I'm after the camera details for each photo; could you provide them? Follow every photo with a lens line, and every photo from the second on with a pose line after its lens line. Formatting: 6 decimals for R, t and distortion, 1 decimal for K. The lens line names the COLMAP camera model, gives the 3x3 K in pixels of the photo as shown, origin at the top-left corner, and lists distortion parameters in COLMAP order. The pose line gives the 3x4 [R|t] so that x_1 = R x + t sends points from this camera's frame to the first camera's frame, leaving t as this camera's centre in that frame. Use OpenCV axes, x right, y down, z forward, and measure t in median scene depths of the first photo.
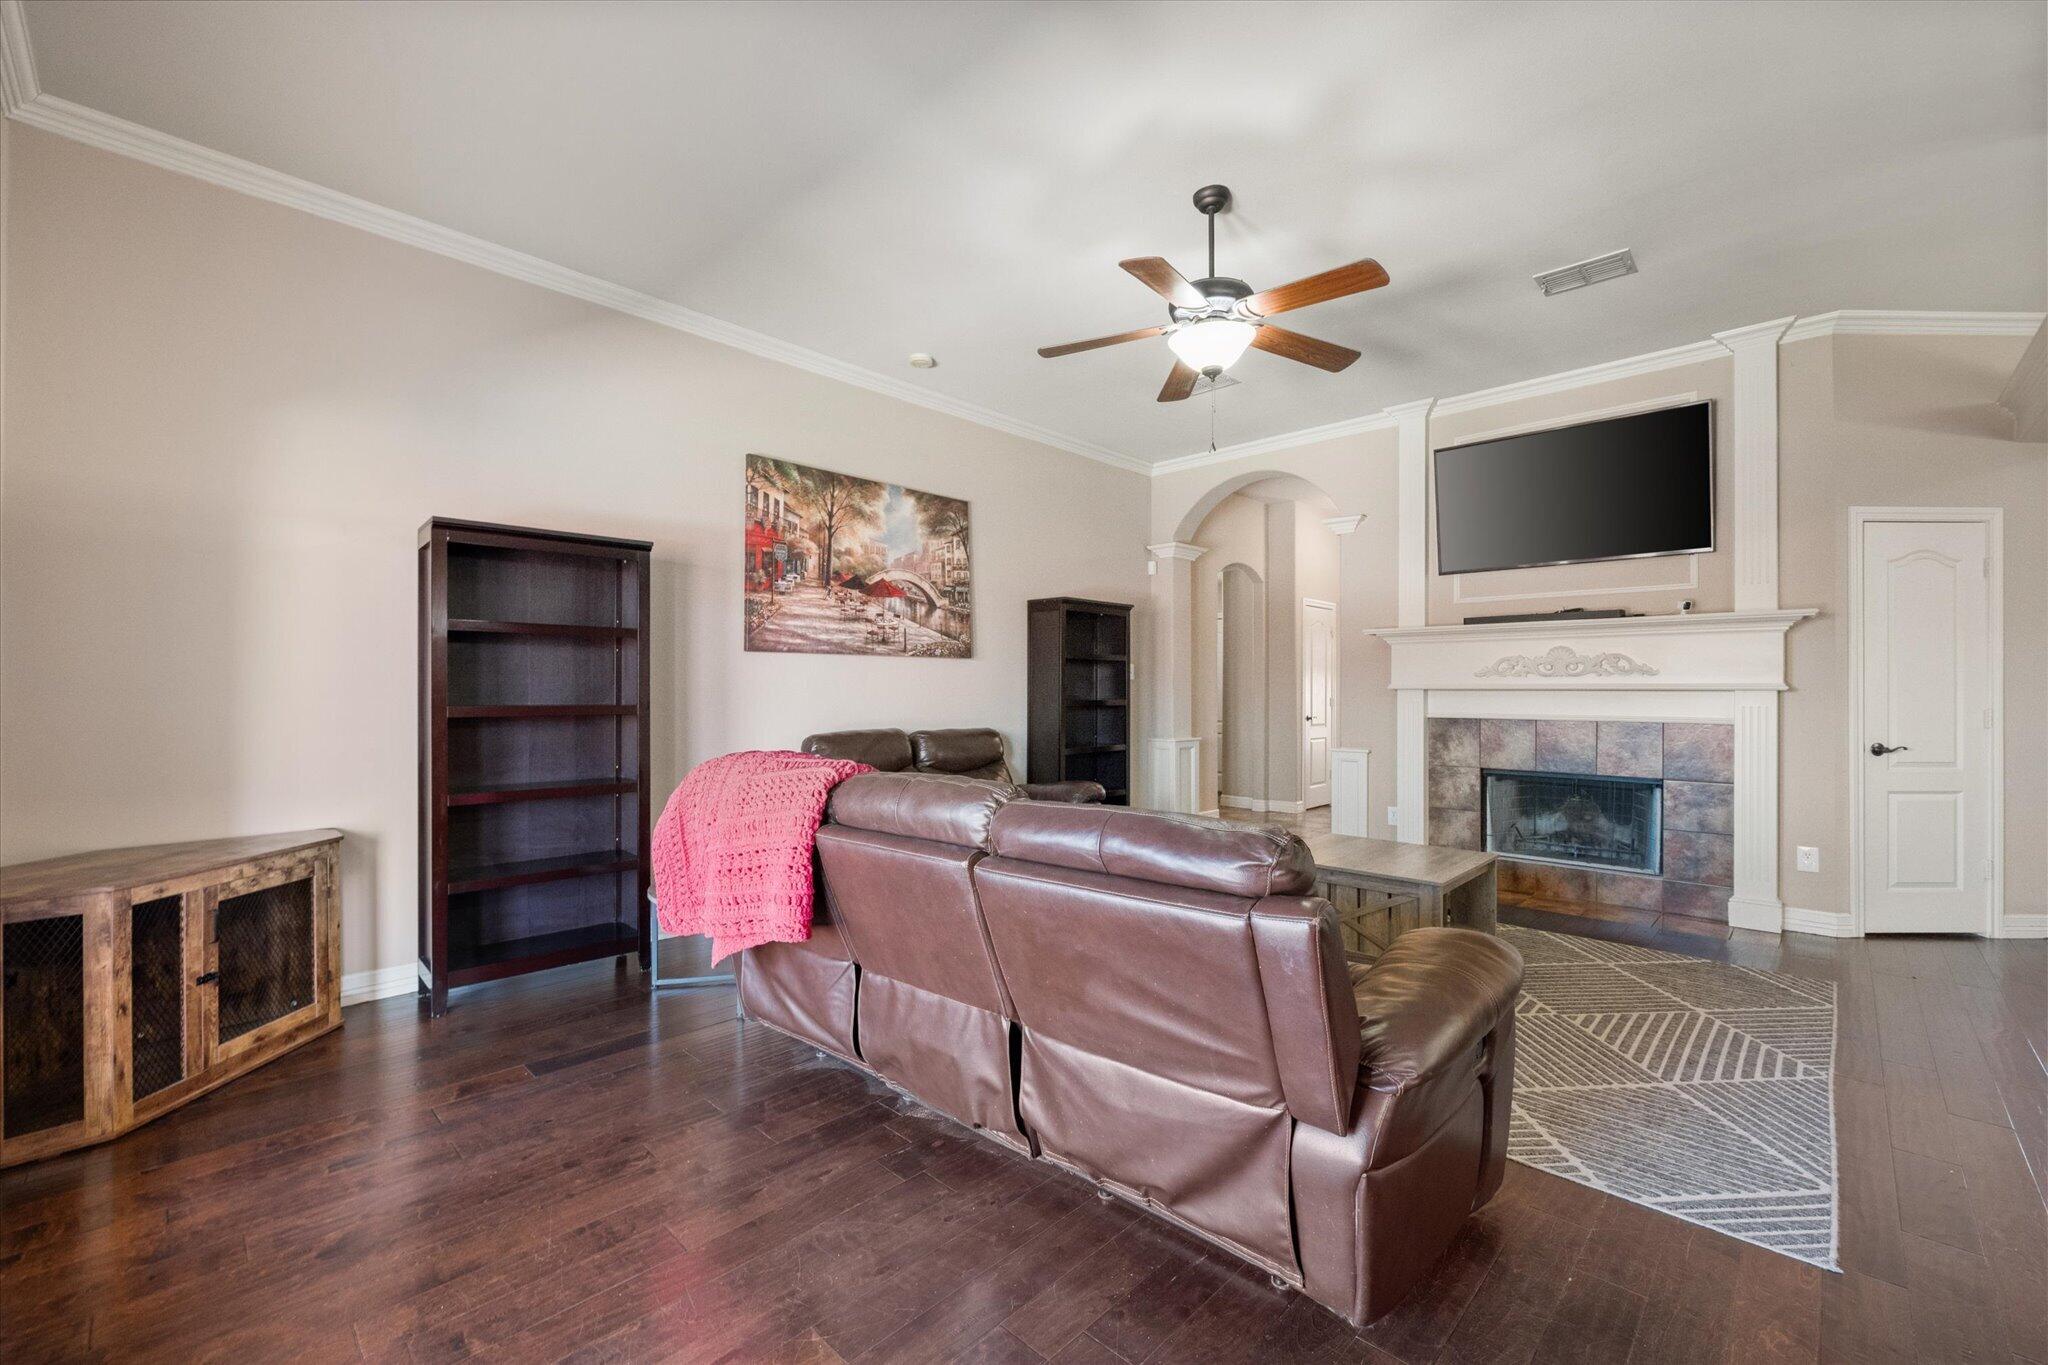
lens RADIAL K [[855.2, 0, 1016.1], [0, 855.2, 672.7], [0, 0, 1]] dist [0.001195, 0.000166]
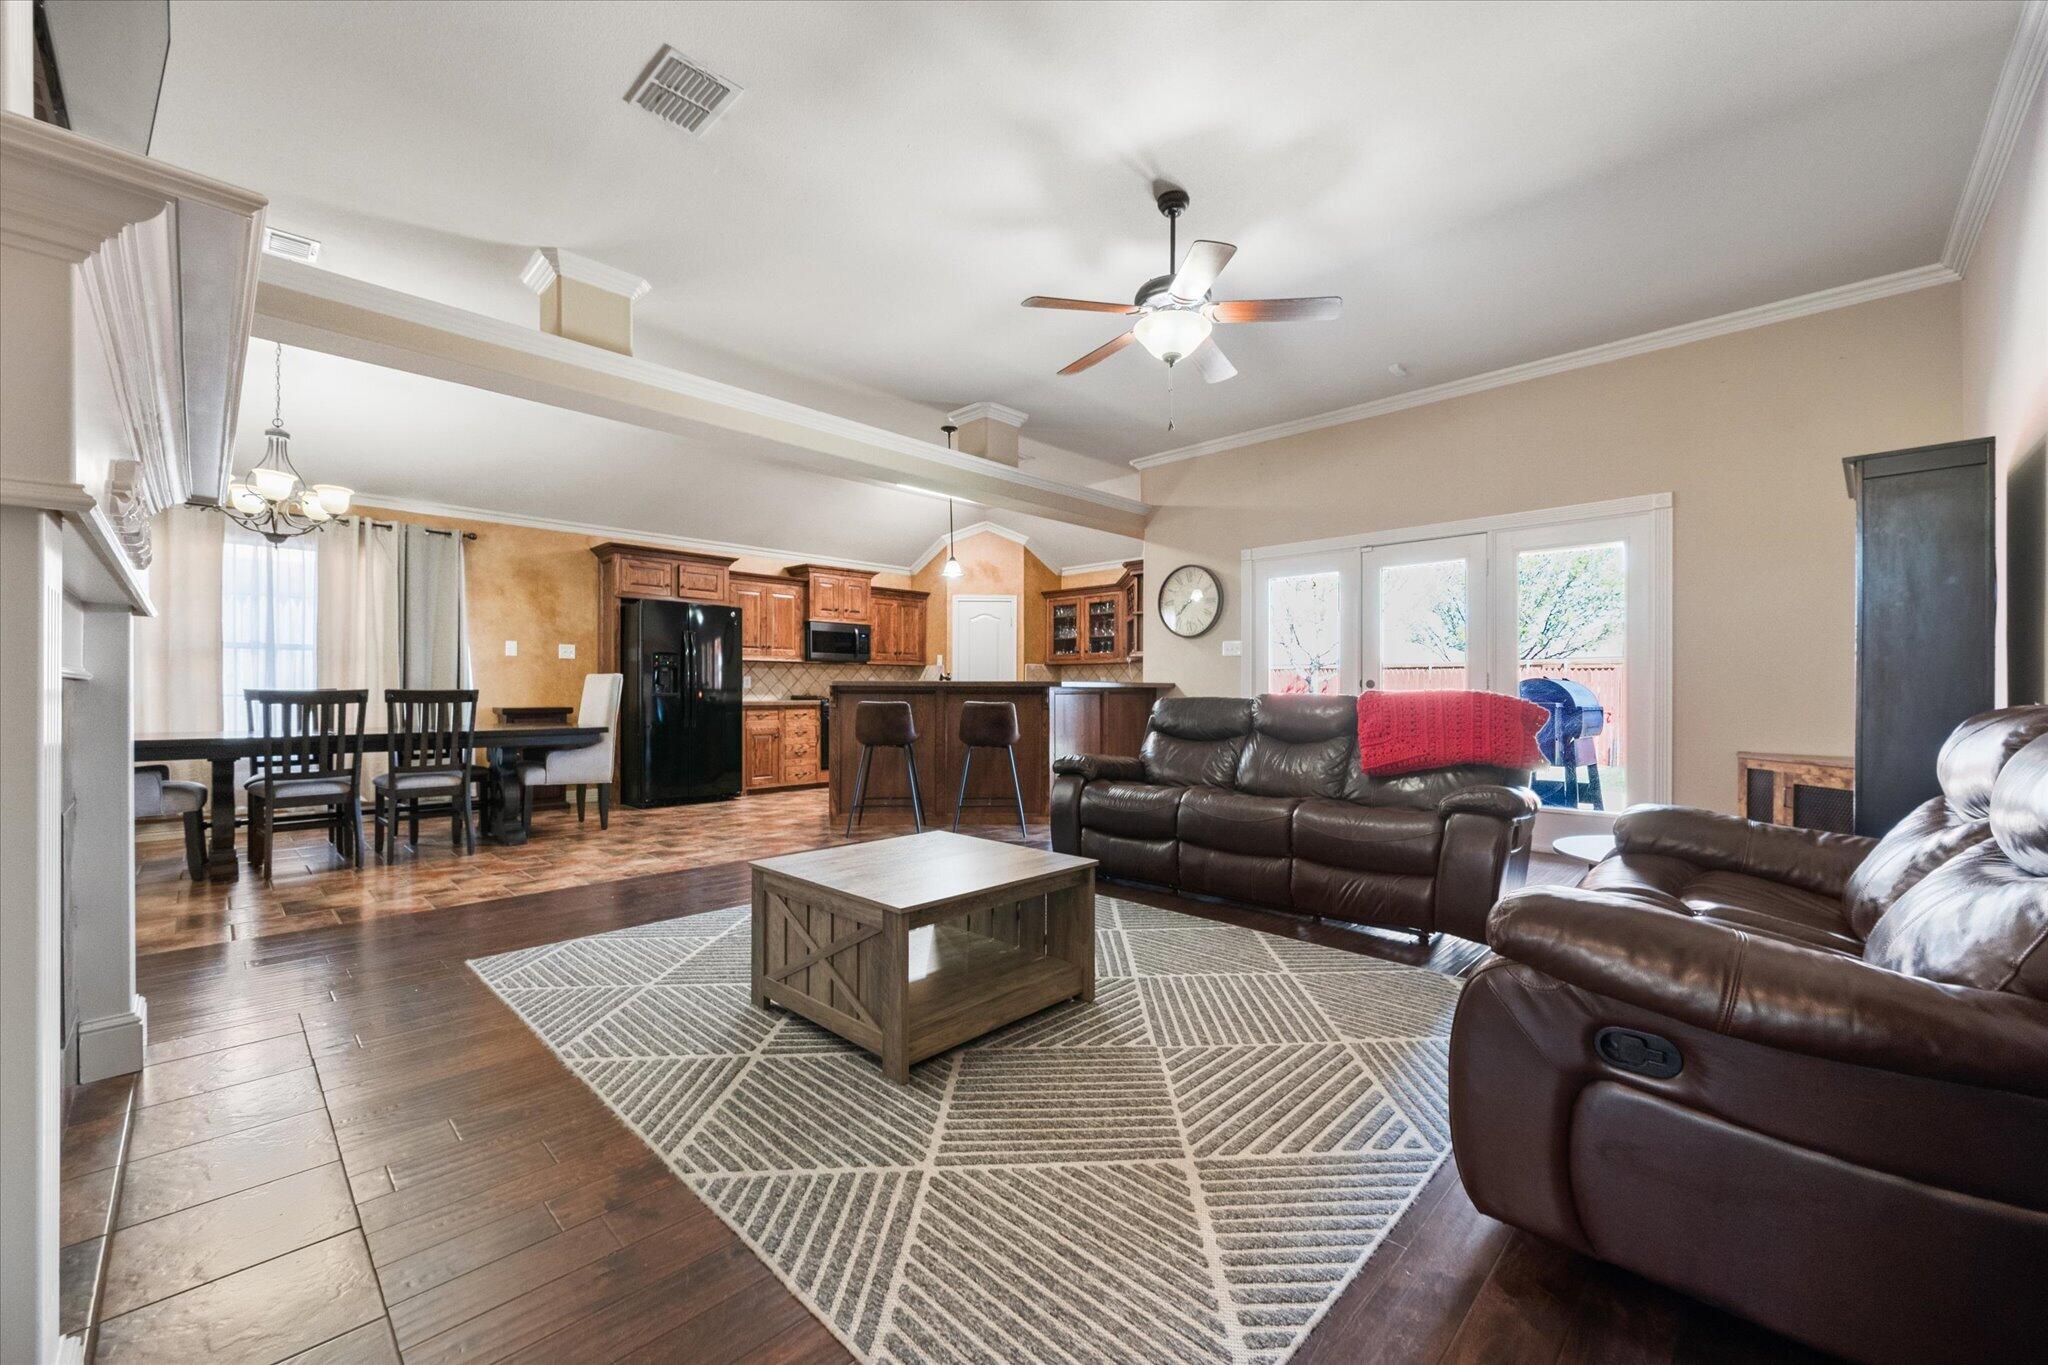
lens RADIAL K [[801.2, 0, 1031.7], [0, 801.2, 692.3], [0, 0, 1]] dist [-0.002741, -0.000041]
pose [[-0.999990, -0.003443, -0.002843, 0.262197], [-0.003392, 0.999839, -0.017634, 0.066415], [0.002903, -0.017624, -0.999840, 1.305160]]
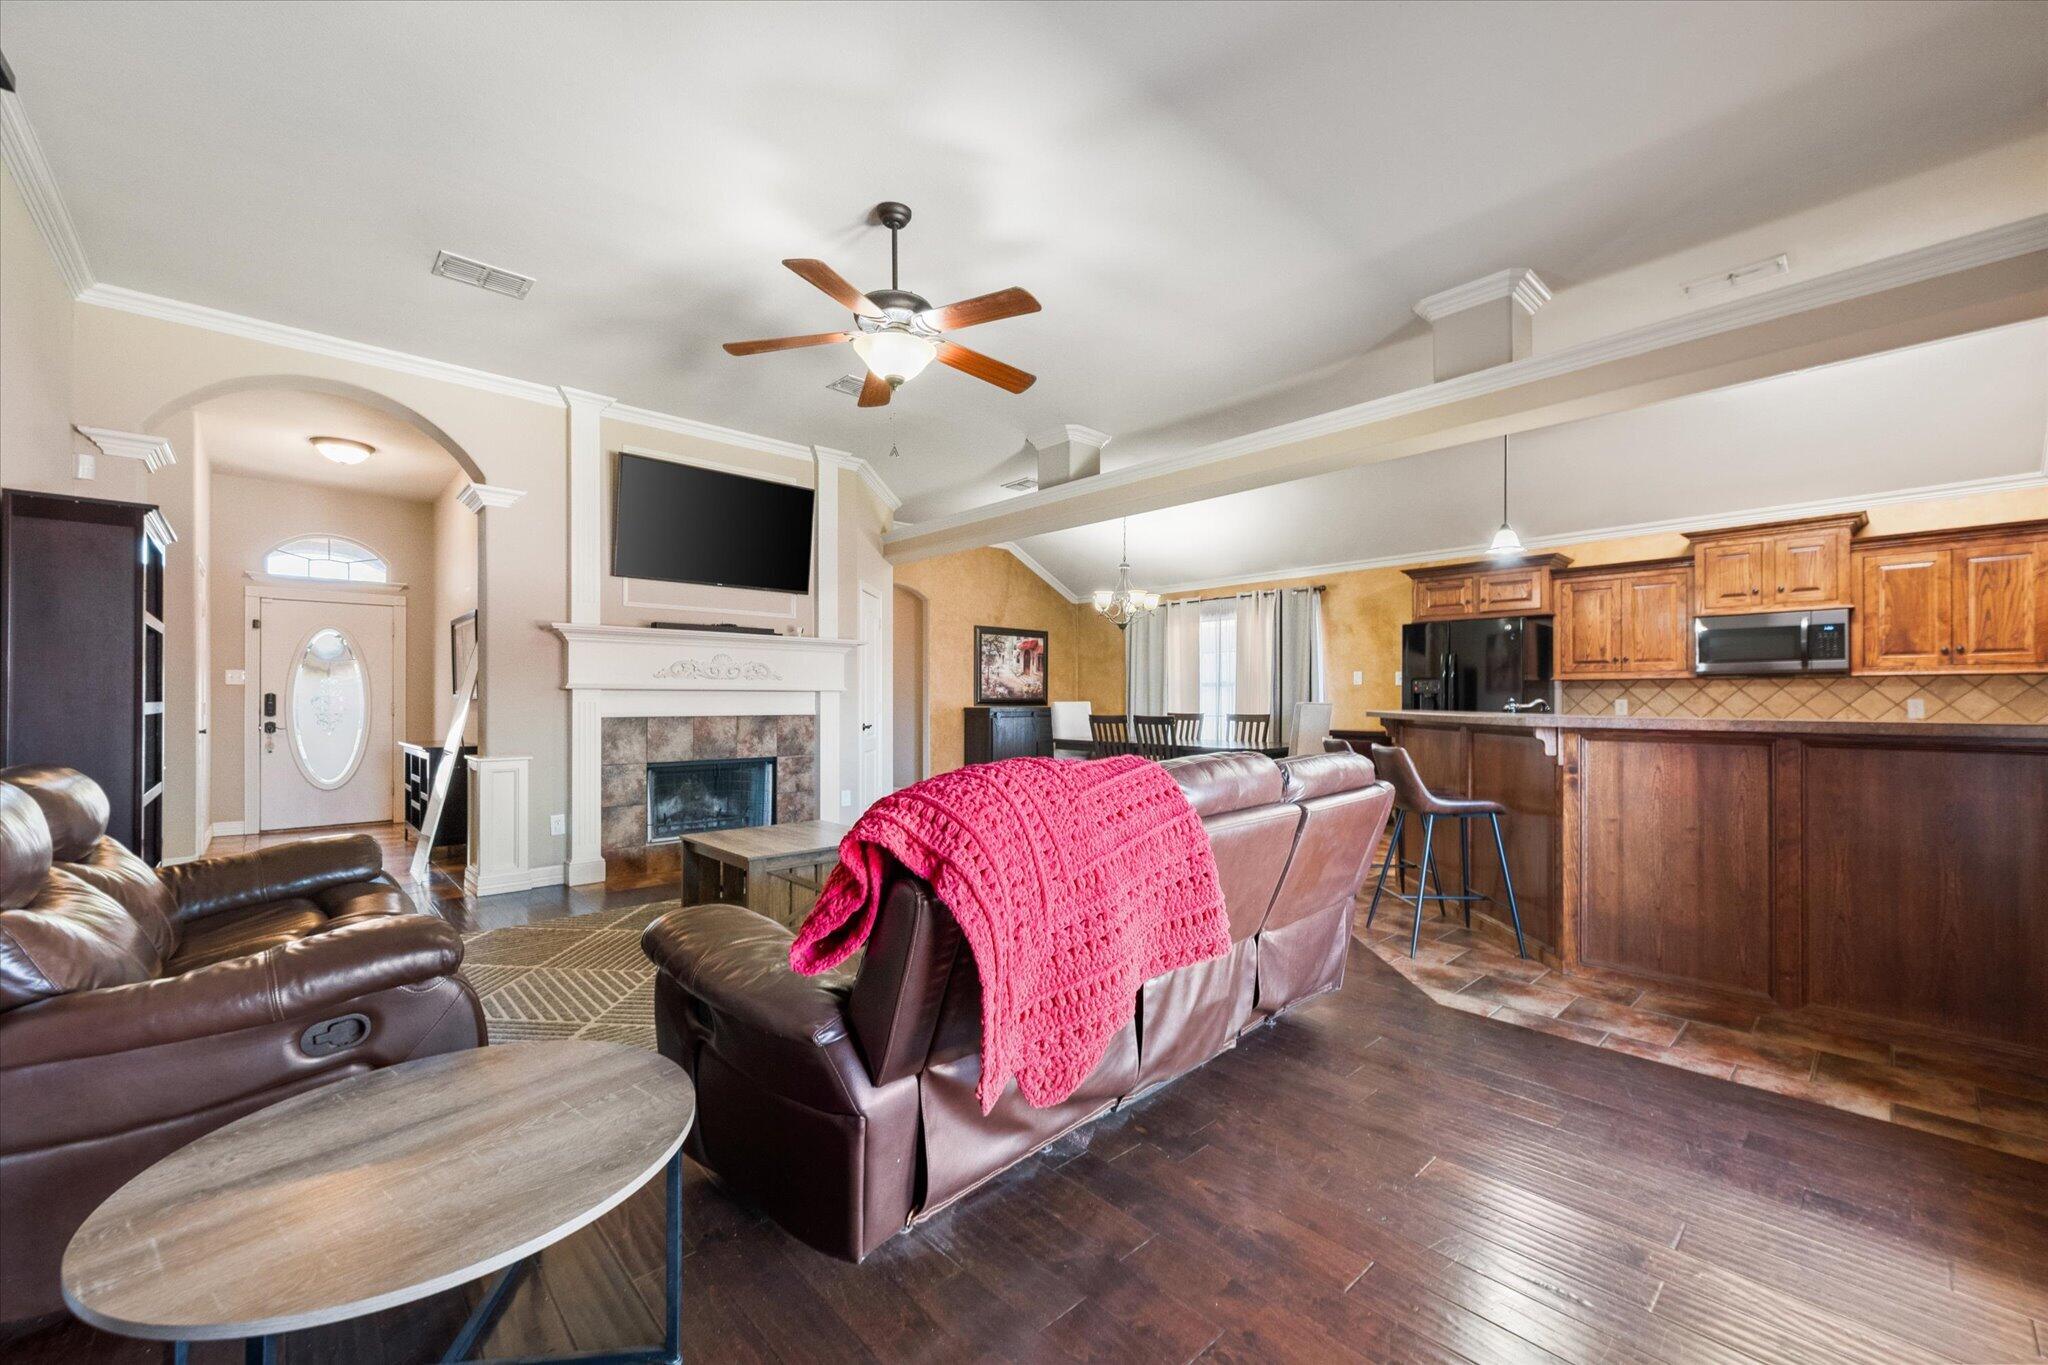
lens RADIAL K [[801.2, 0, 1014.6], [0, 801.2, 700.6], [0, 0, 1]] dist [-0.002741, -0.000041]
pose [[0.054128, -0.003435, 0.998528, -0.461820], [-0.019276, 0.999804, 0.004484, 0.021392], [-0.998348, -0.019491, 0.054051, 0.524937]]
